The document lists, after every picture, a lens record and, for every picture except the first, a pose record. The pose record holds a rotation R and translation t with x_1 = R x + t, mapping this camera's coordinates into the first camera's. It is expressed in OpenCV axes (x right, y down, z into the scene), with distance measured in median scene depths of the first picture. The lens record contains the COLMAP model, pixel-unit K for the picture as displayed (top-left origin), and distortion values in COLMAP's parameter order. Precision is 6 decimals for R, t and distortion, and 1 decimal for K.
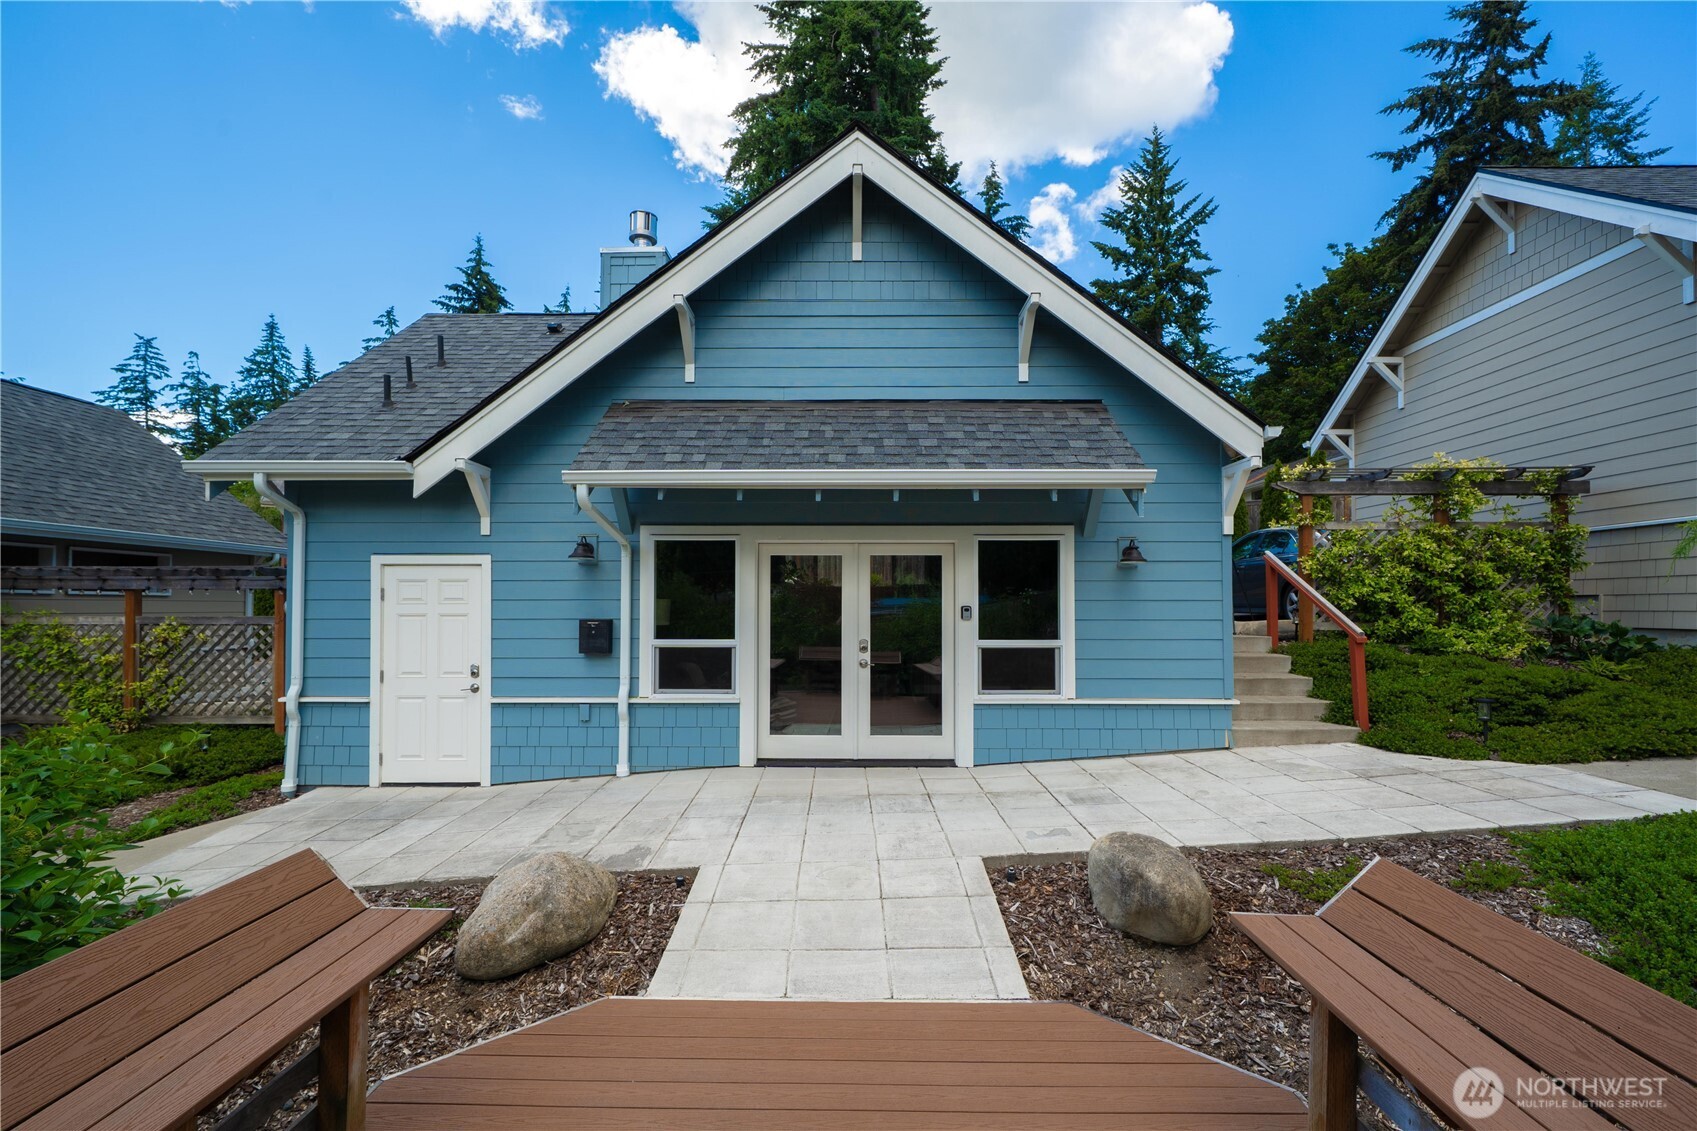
lens RADIAL K [[691.3, 0, 766.2], [0, 691.3, 613.4], [0, 0, 1]] dist [0.001930, 0.000366]
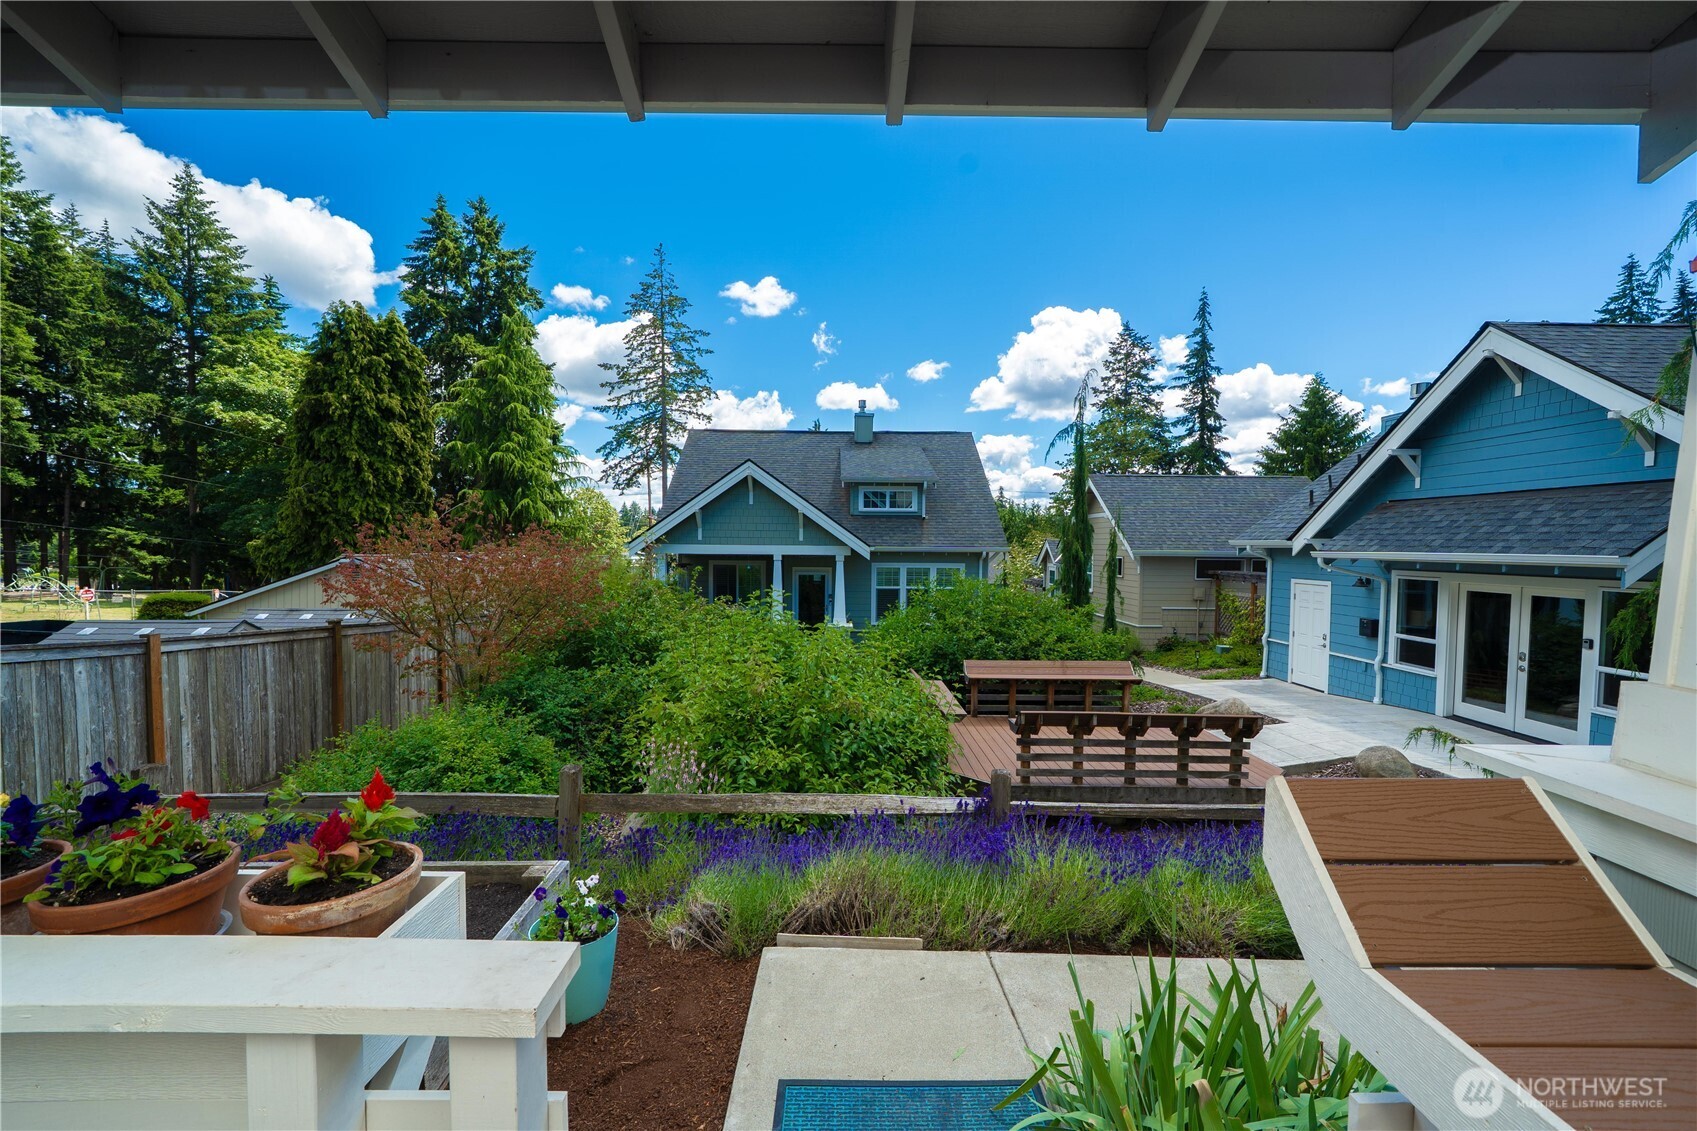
lens RADIAL K [[674.0, 0, 820.8], [0, 674.0, 572.9], [0, 0, 1]] dist [0.018619, 0.000564]
pose [[-0.021135, 0.037553, -0.999071, 1.626395], [-0.006638, 0.999267, 0.037701, -0.174593], [0.999755, 0.007429, -0.020870, -0.454150]]
